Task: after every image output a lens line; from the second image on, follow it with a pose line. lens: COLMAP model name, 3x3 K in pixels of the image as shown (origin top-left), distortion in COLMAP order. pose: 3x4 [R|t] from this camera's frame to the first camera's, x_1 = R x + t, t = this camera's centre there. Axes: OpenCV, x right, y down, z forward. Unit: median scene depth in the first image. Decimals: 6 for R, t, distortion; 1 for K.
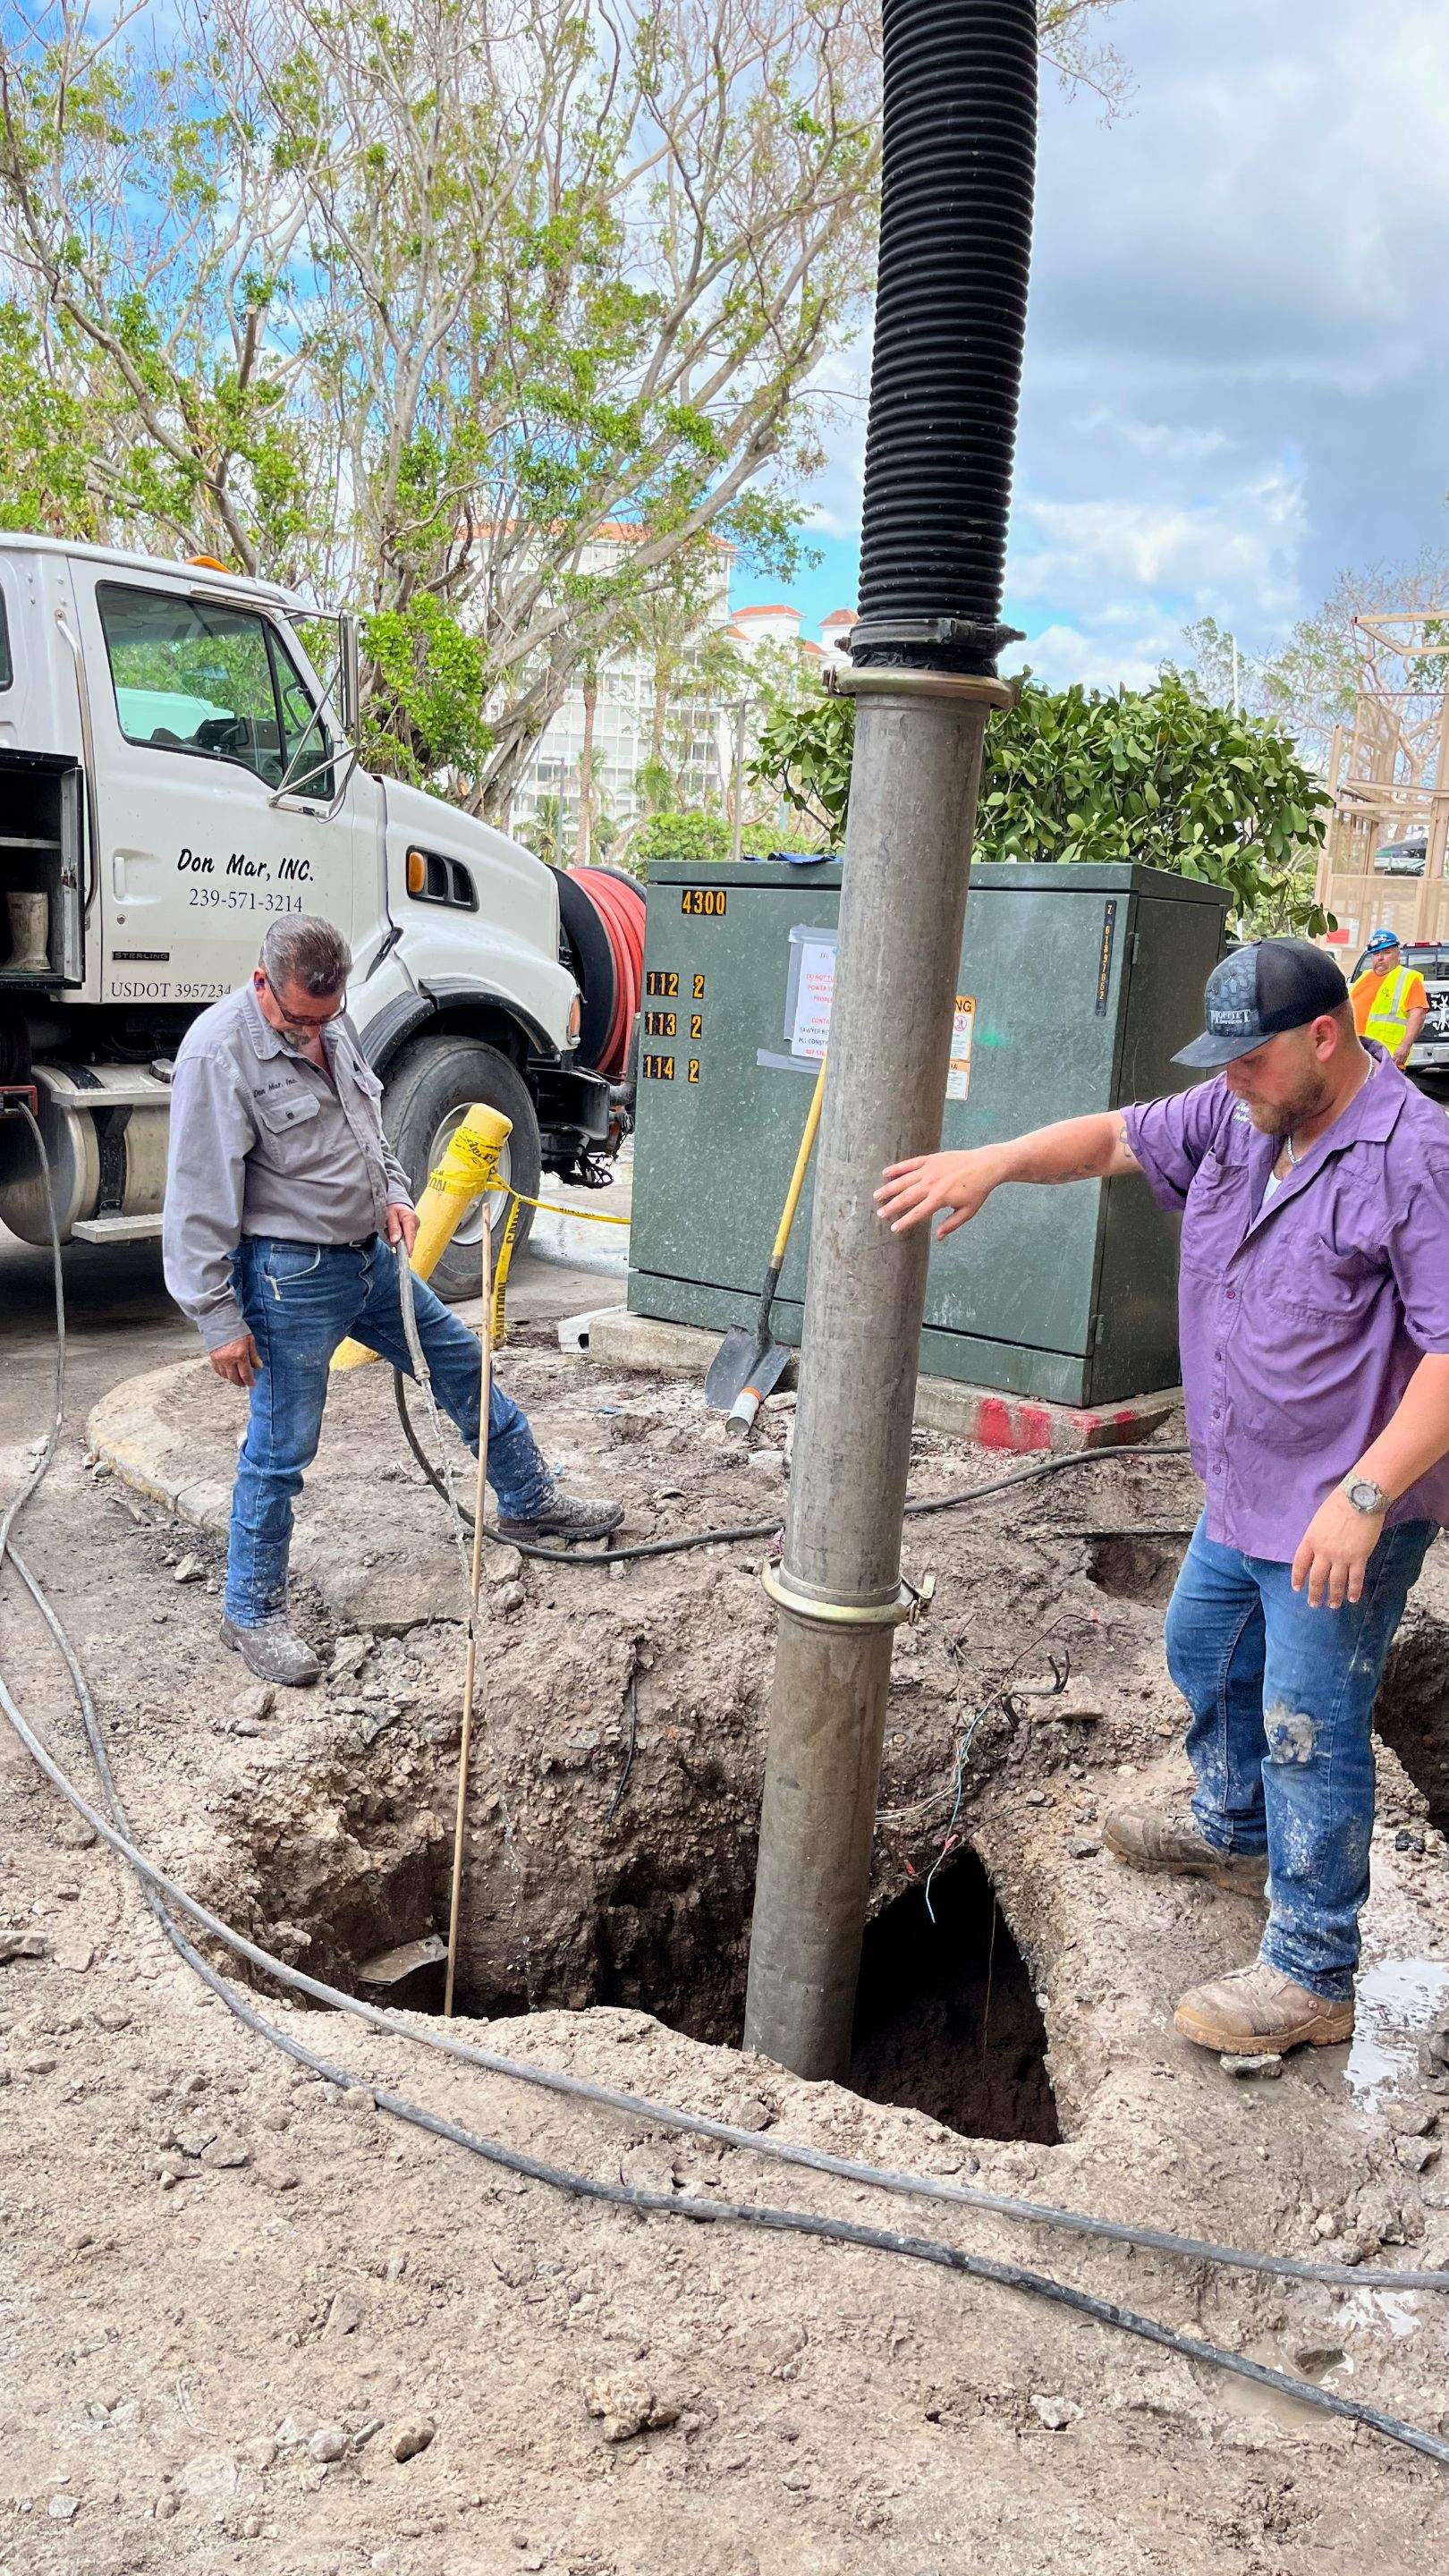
lens RADIAL K [[1949.9, 0, 724.5], [0, 1949.9, 1288.0], [0, 0, 1]] dist [0.057569, -0.063453]
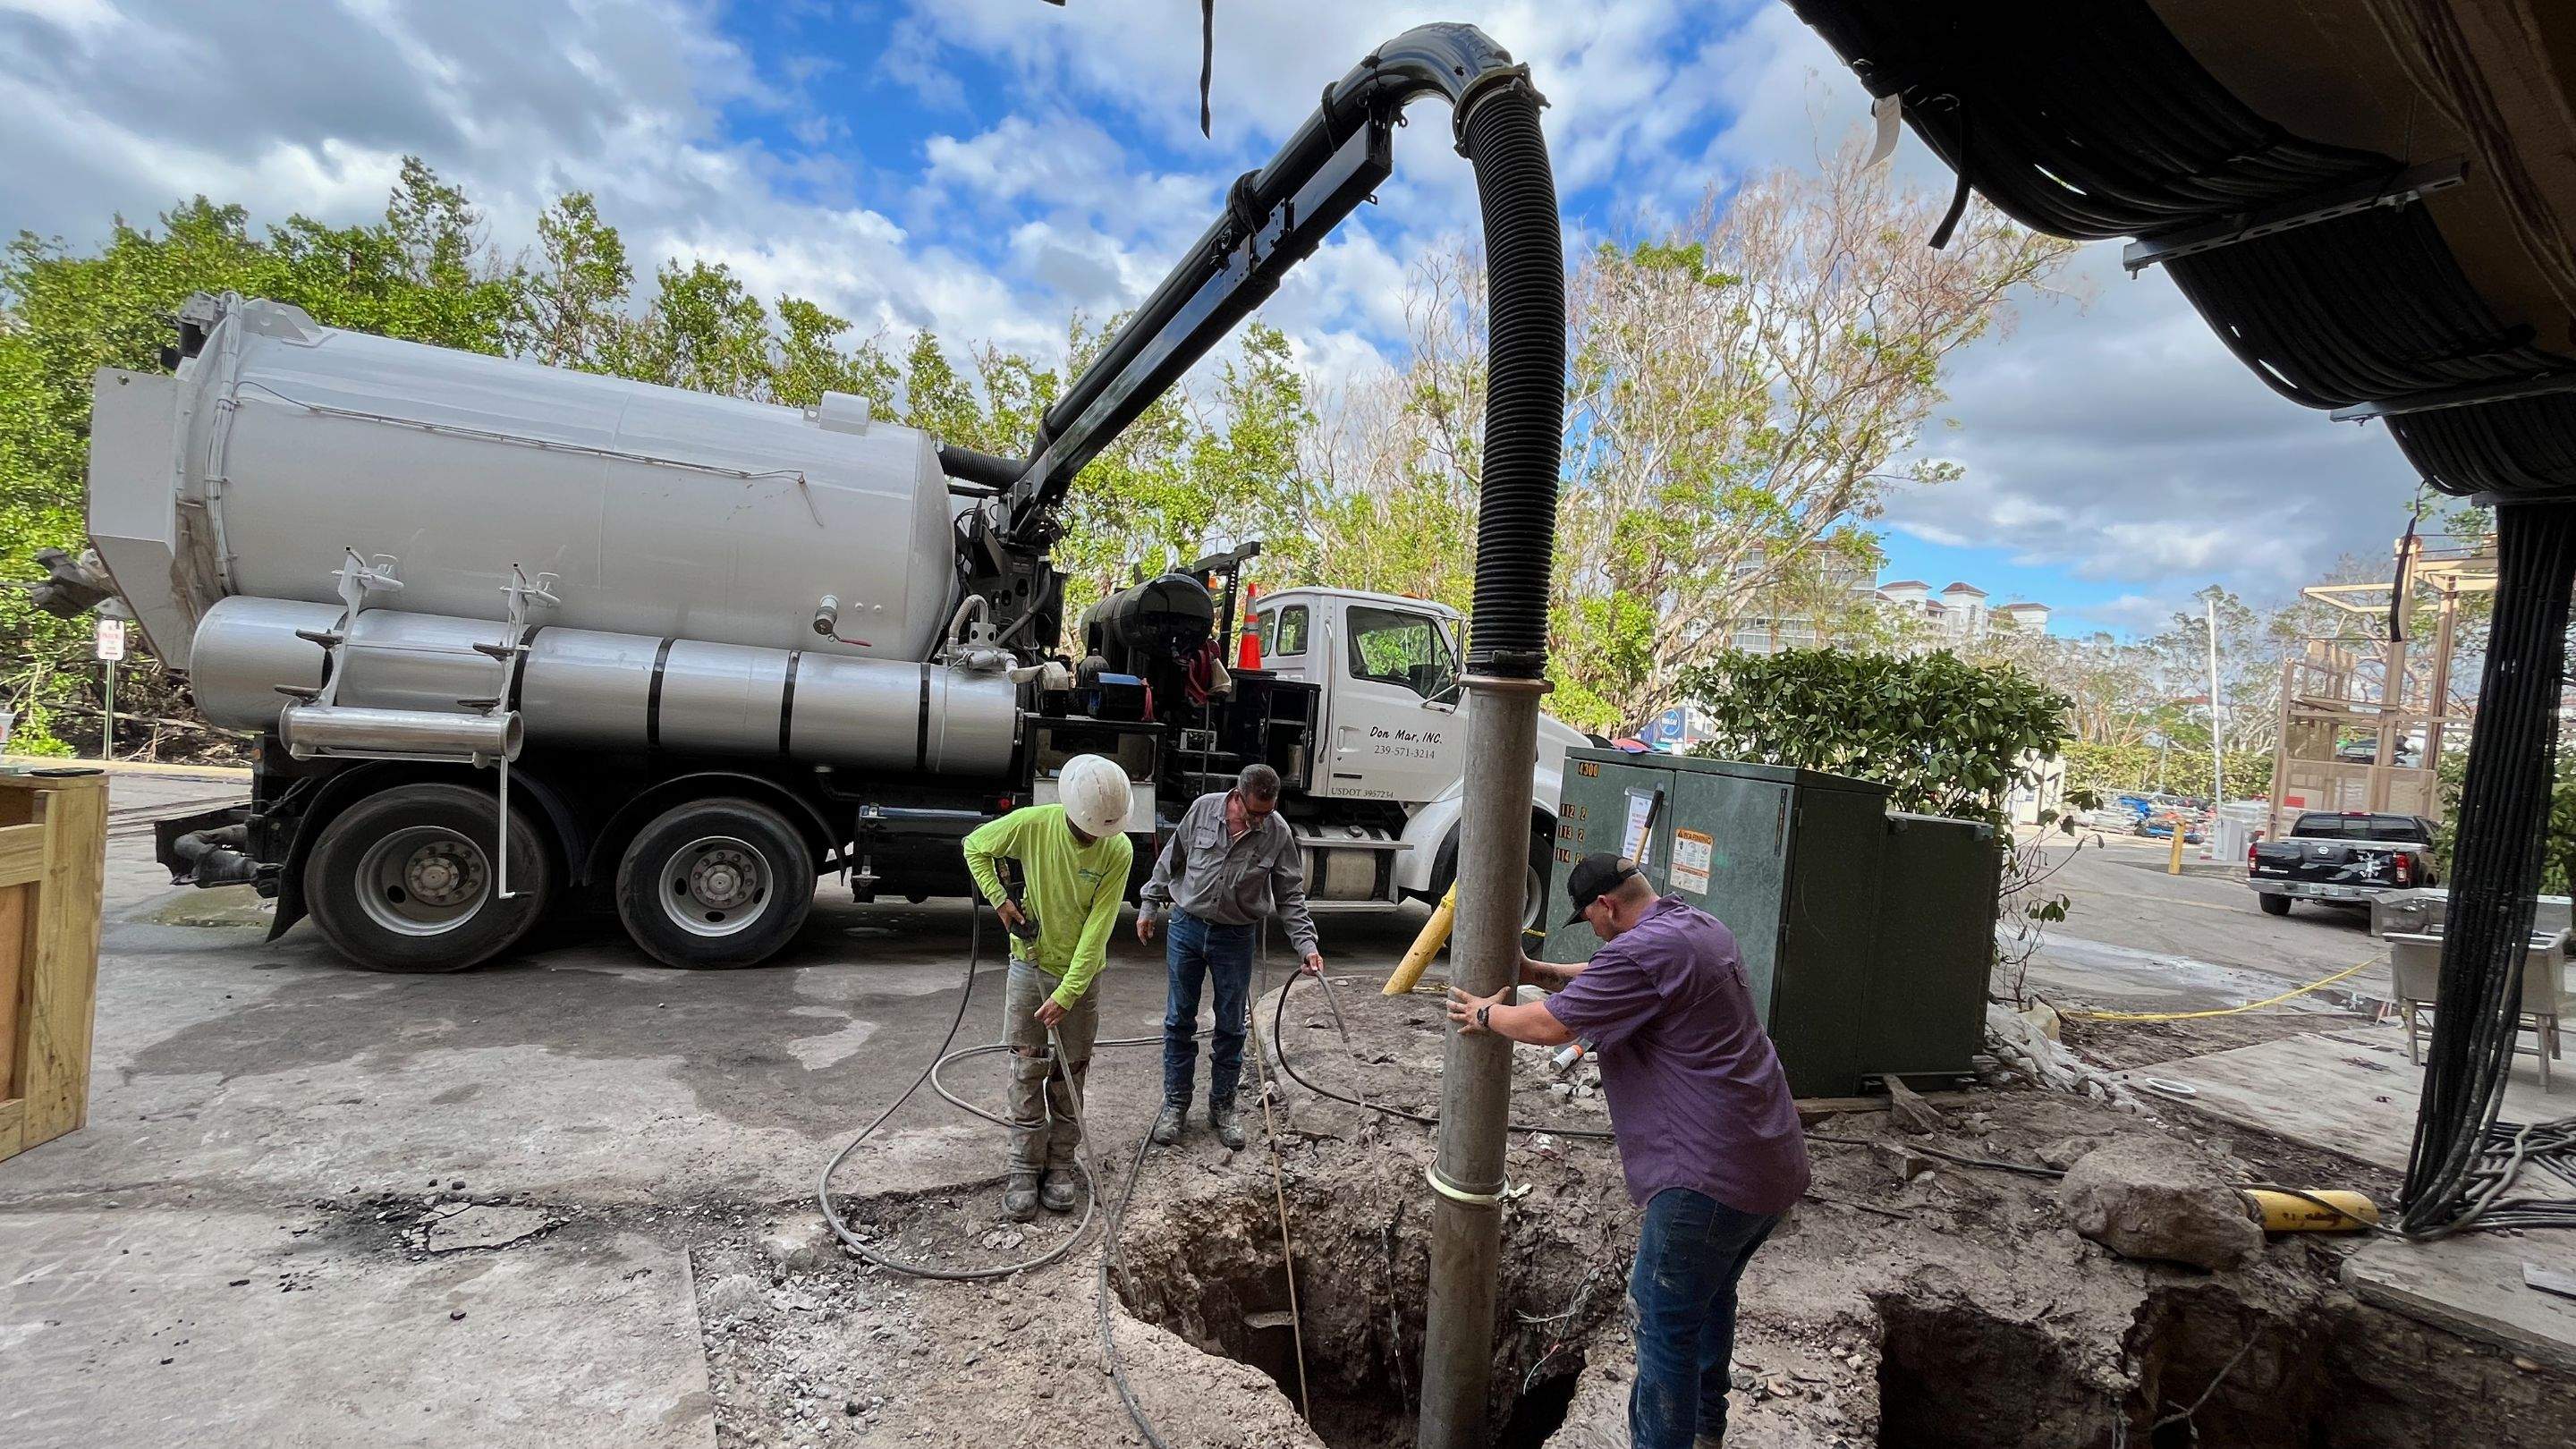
lens RADIAL K [[1035.3, 0, 1288.2], [0, 1035.3, 720.8], [0, 0, 1]] dist [-0.003308, 0.000085]
pose [[0.868331, 0.039324, -0.494424, 0.270087], [-0.140650, 0.975453, -0.169434, -0.044725], [0.475625, 0.216666, 0.852547, 0.027881]]
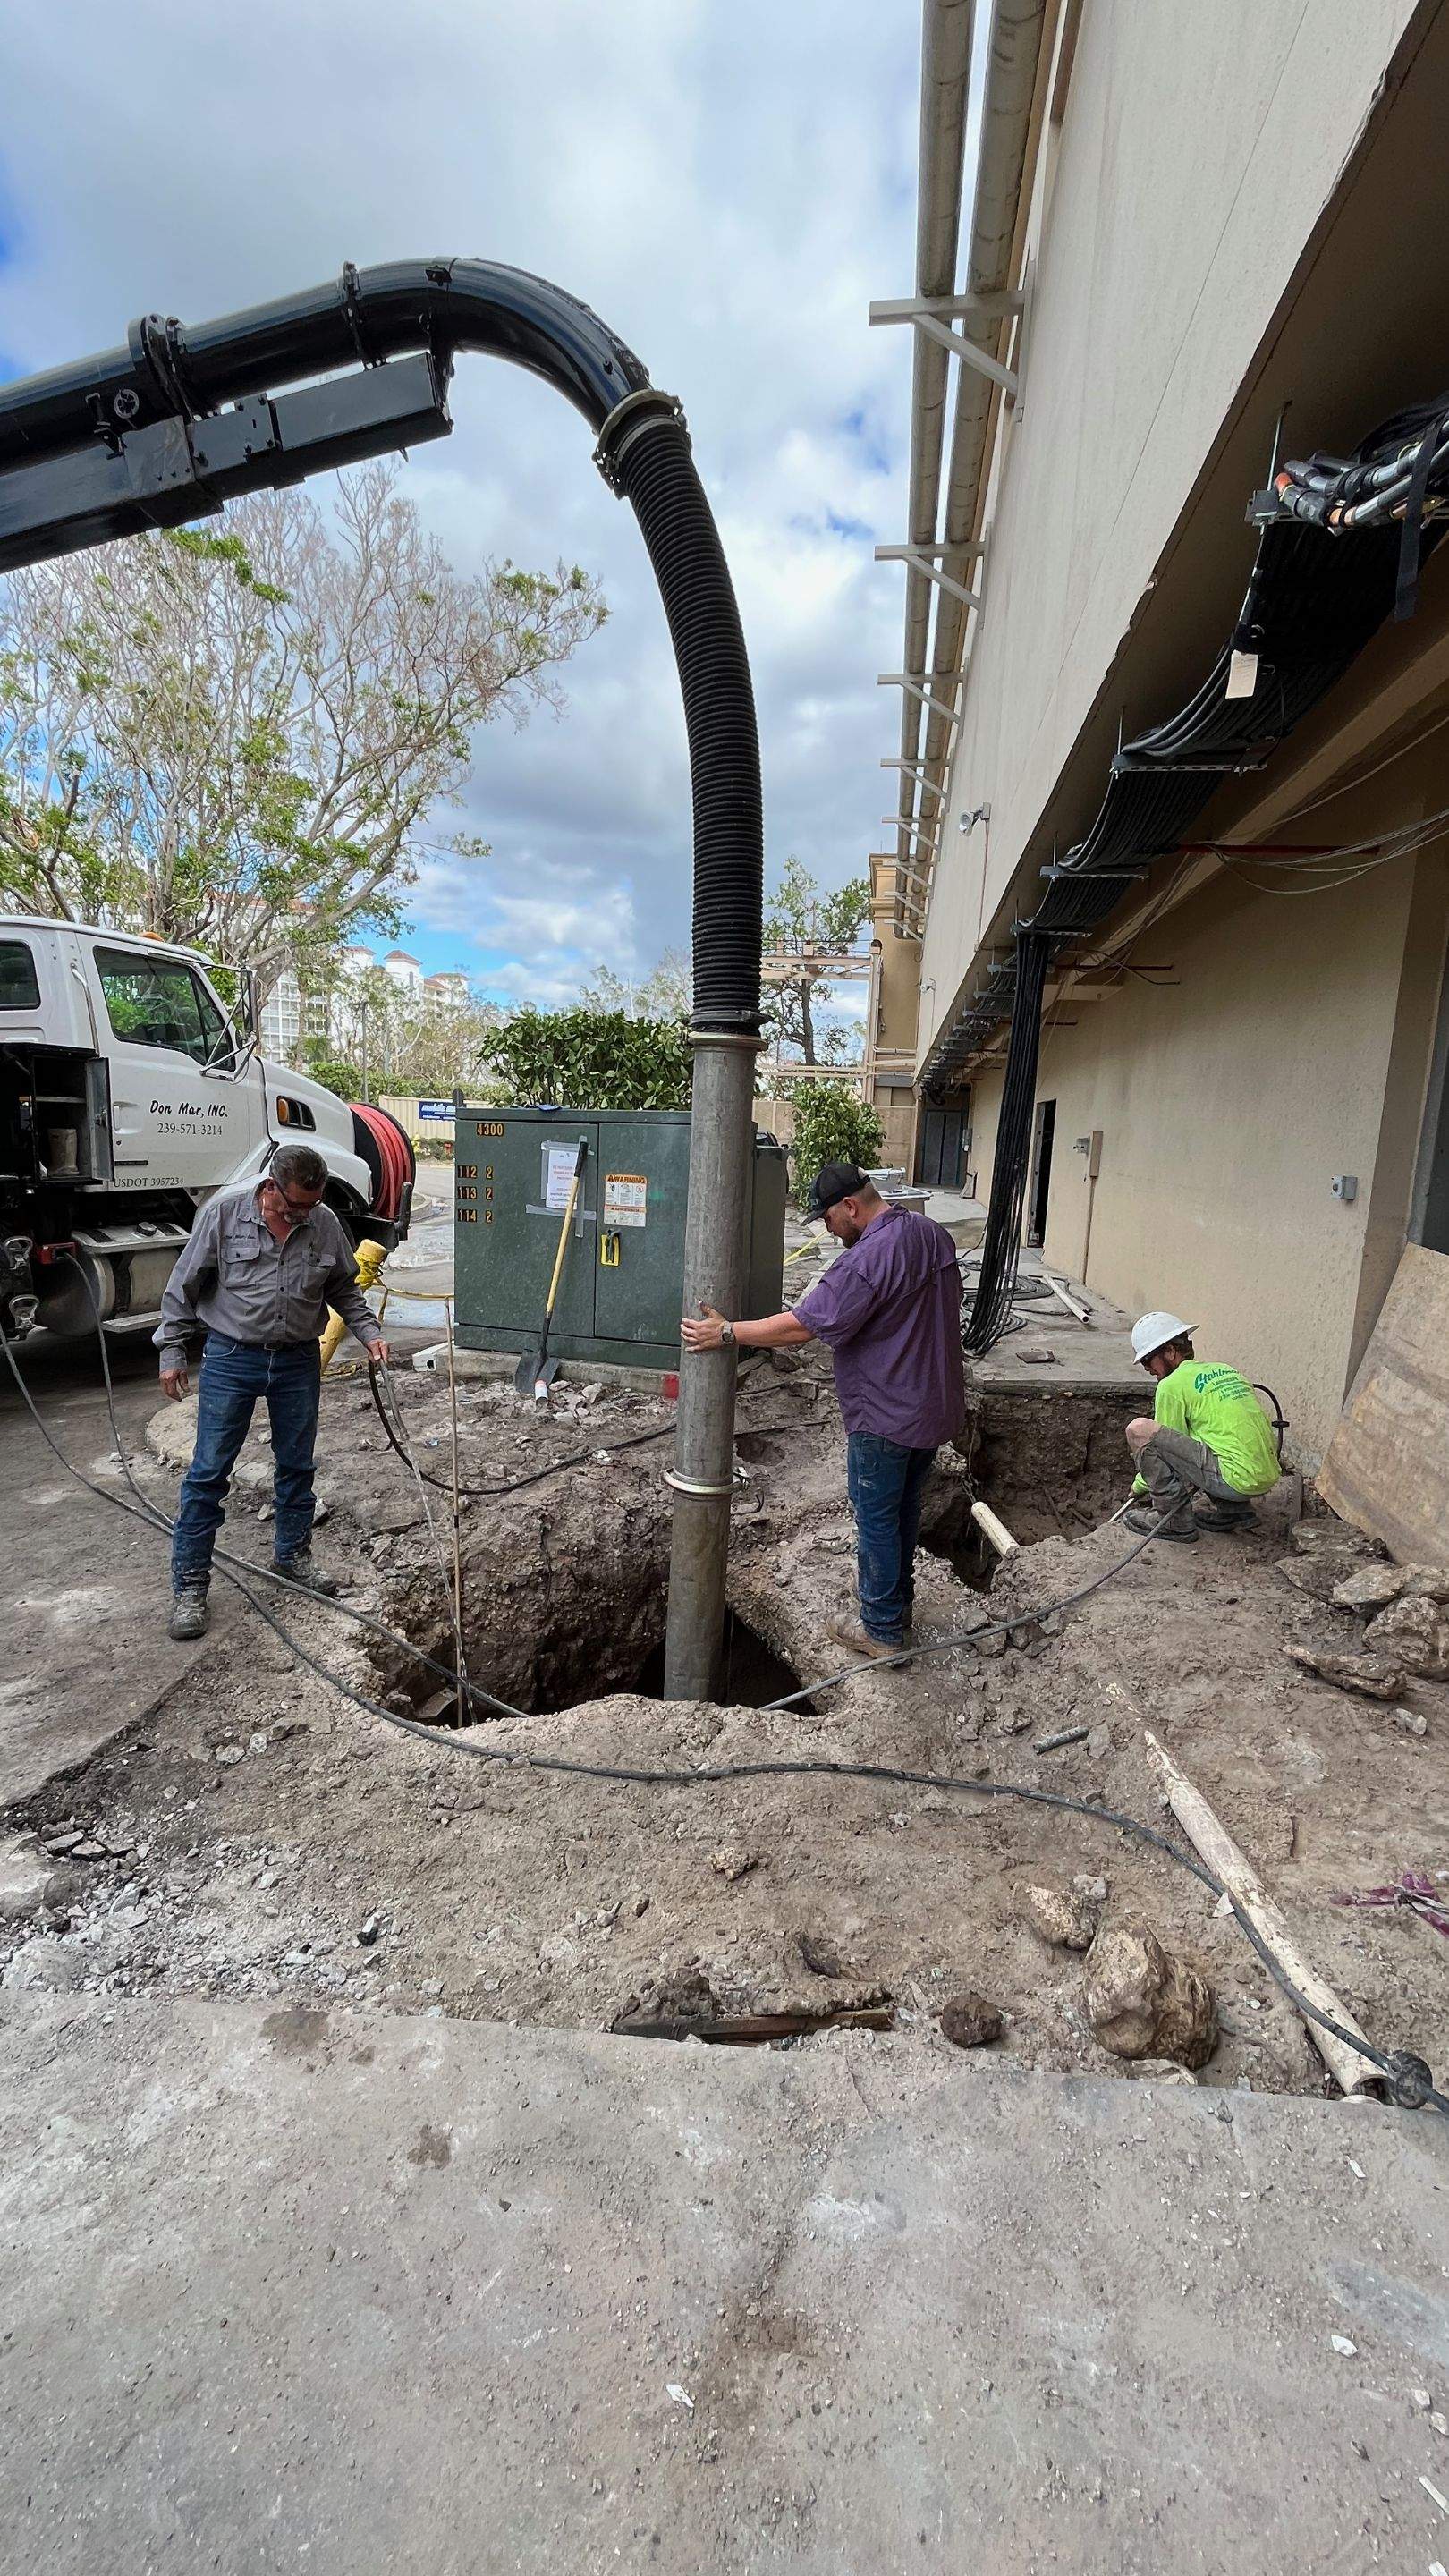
lens RADIAL K [[1035.3, 0, 727.6], [0, 1035.3, 1288.6], [0, 0, 1]] dist [-0.003308, 0.000085]
pose [[0.936926, -0.067674, 0.342914, -0.181196], [0.075039, 0.997147, -0.008238, -0.019573], [-0.341379, 0.033450, 0.939331, -0.030522]]
